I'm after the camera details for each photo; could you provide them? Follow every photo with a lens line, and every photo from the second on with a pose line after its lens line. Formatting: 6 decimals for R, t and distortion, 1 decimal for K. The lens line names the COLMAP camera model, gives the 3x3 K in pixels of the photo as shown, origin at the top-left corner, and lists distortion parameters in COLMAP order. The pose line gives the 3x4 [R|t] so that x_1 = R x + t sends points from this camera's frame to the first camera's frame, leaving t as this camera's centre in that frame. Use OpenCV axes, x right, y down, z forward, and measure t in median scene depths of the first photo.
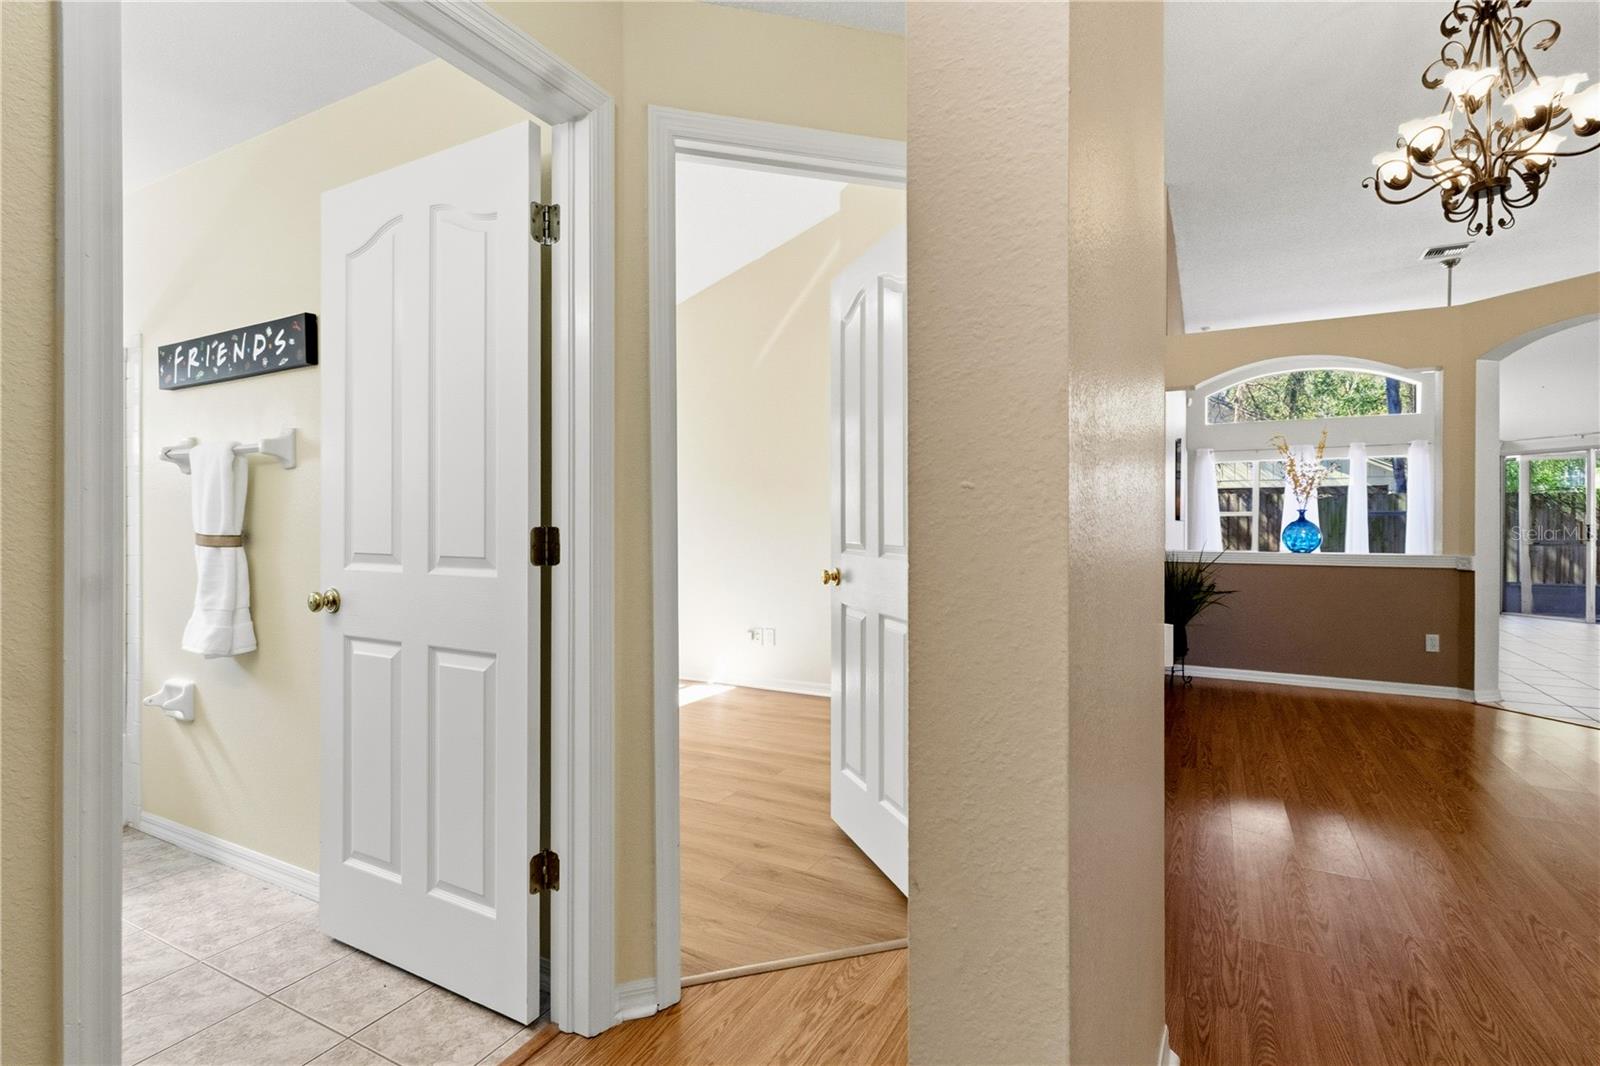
lens RADIAL K [[739.4, 0, 804.0], [0, 739.4, 518.4], [0, 0, 1]] dist [0.001049, 0.000238]
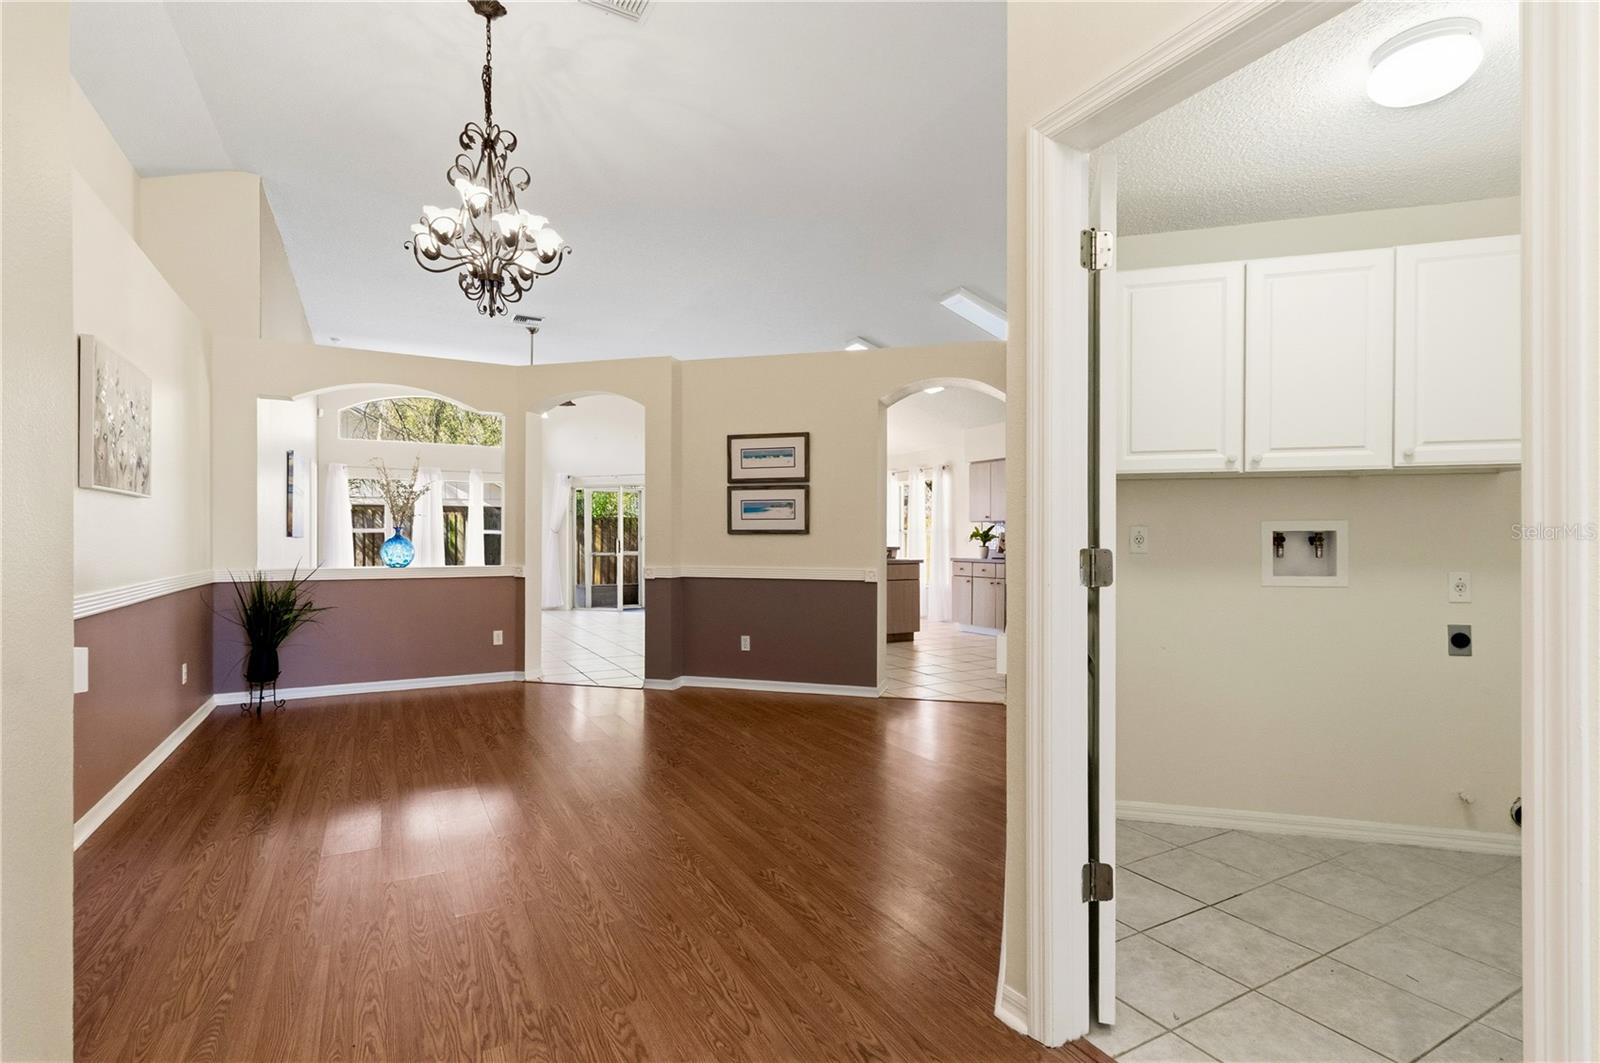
lens RADIAL K [[762.9, 0, 804.7], [0, 762.9, 537.7], [0, 0, 1]] dist [0.005458, 0.000212]
pose [[0.545320, 0.001958, 0.838225, 0.099766], [-0.005394, 0.999985, 0.001173, -0.001968], [-0.838210, -0.005162, 0.545323, -0.172623]]
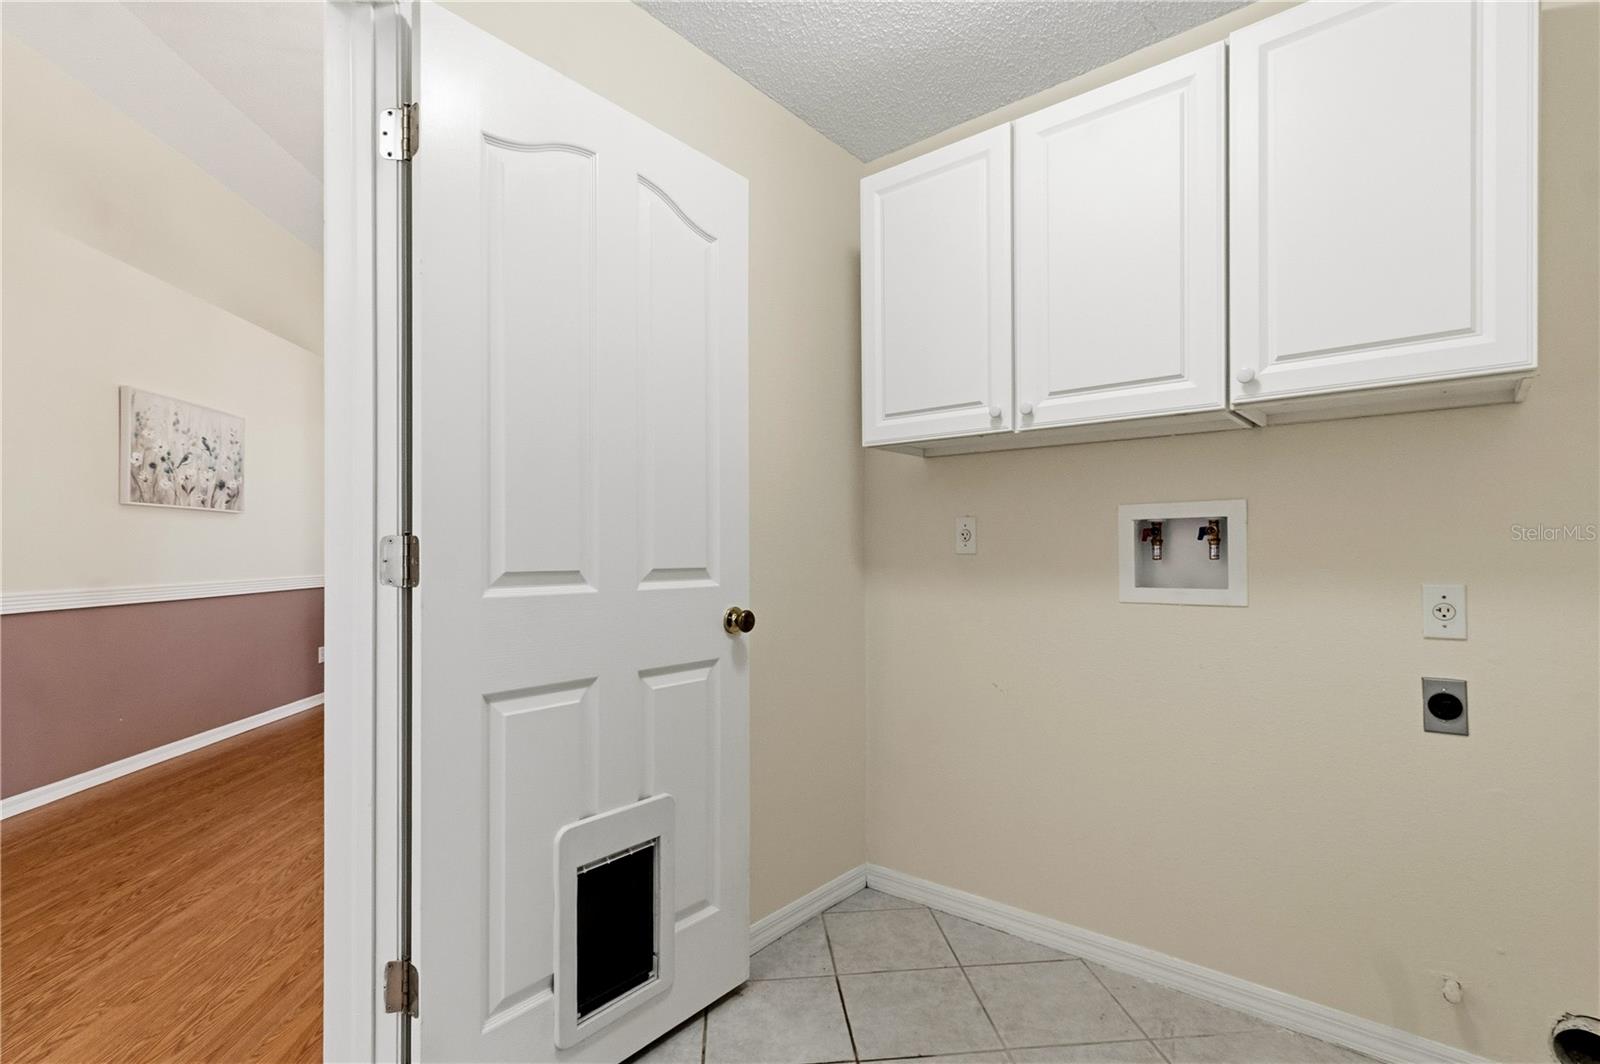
lens RADIAL K [[744.8, 0, 798.0], [0, 744.8, 547.3], [0, 0, 1]] dist [0.006942, 0.000546]
pose [[0.835472, 0.000737, 0.549533, 0.762582], [-0.000370, 1.000000, -0.000779, 0.014337], [-0.549534, 0.000447, 0.835472, -0.575398]]
